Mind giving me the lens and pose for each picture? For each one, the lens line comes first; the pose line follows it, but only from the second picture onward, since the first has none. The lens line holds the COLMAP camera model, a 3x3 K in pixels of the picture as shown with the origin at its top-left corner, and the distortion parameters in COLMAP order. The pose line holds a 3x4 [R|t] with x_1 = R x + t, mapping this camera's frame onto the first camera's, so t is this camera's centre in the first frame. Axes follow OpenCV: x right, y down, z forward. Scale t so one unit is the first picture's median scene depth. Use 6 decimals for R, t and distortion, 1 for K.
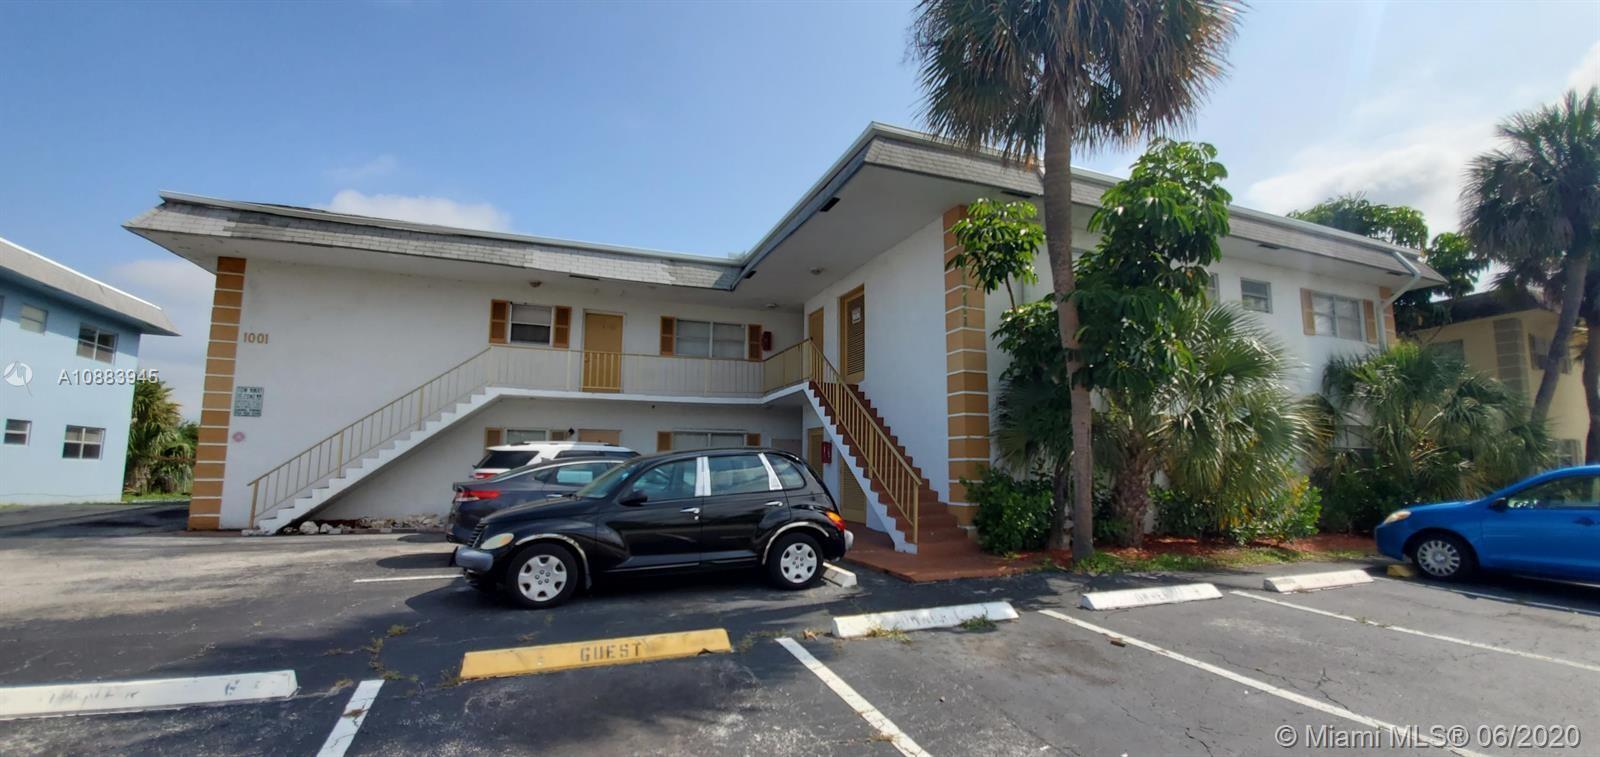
lens RADIAL K [[626.6, 0, 795.3], [0, 626.6, 389.1], [0, 0, 1]] dist [-0.000042, -0.013031]
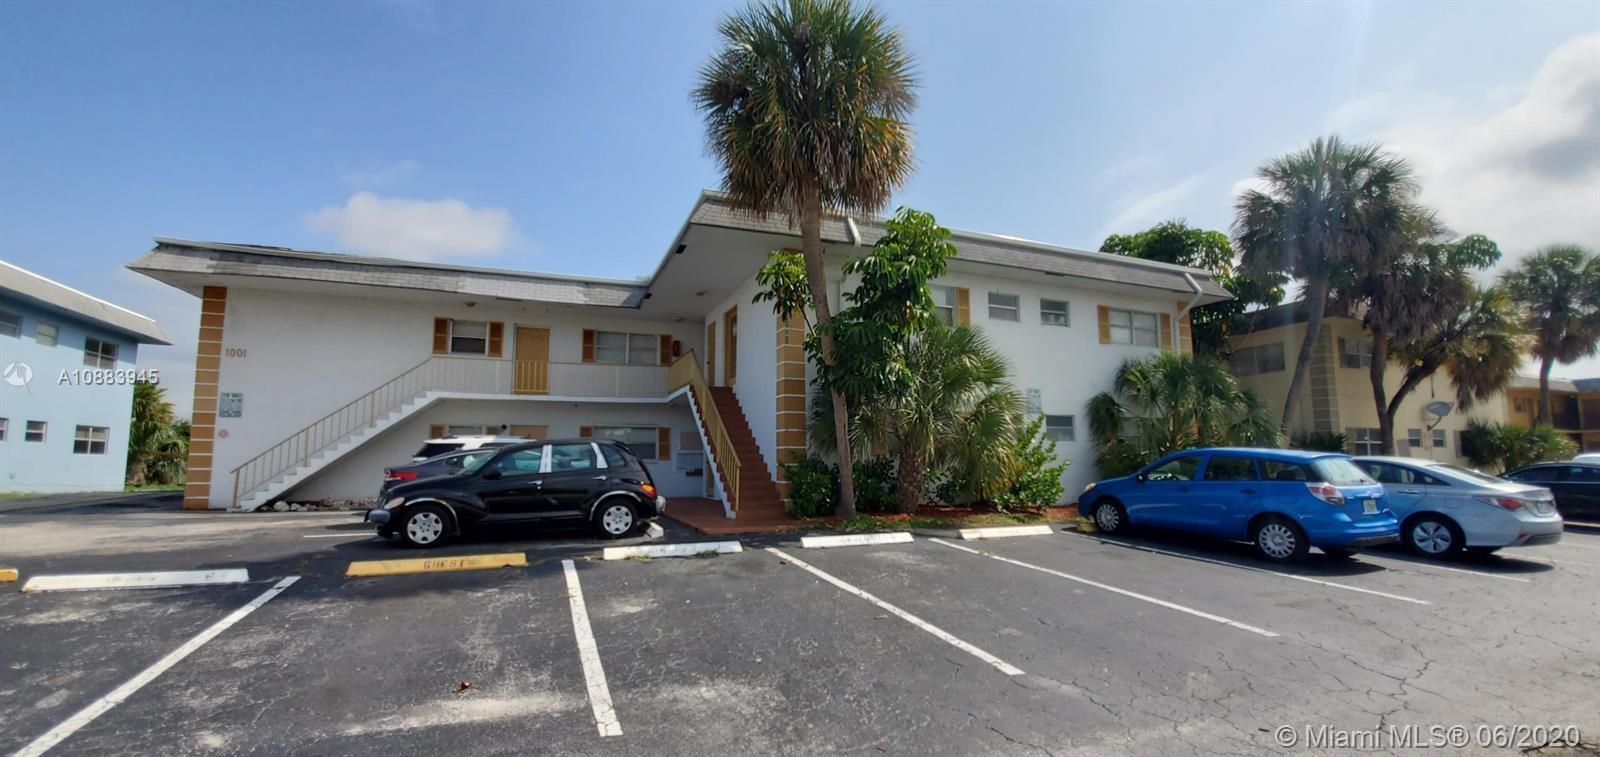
lens RADIAL K [[626.6, 0, 795.3], [0, 626.6, 389.1], [0, 0, 1]] dist [-0.000042, -0.013031]
pose [[0.999952, -0.007060, 0.006720, 0.223643], [0.006984, 0.999911, 0.011347, -0.017114], [-0.006799, -0.011300, 0.999913, -0.229808]]
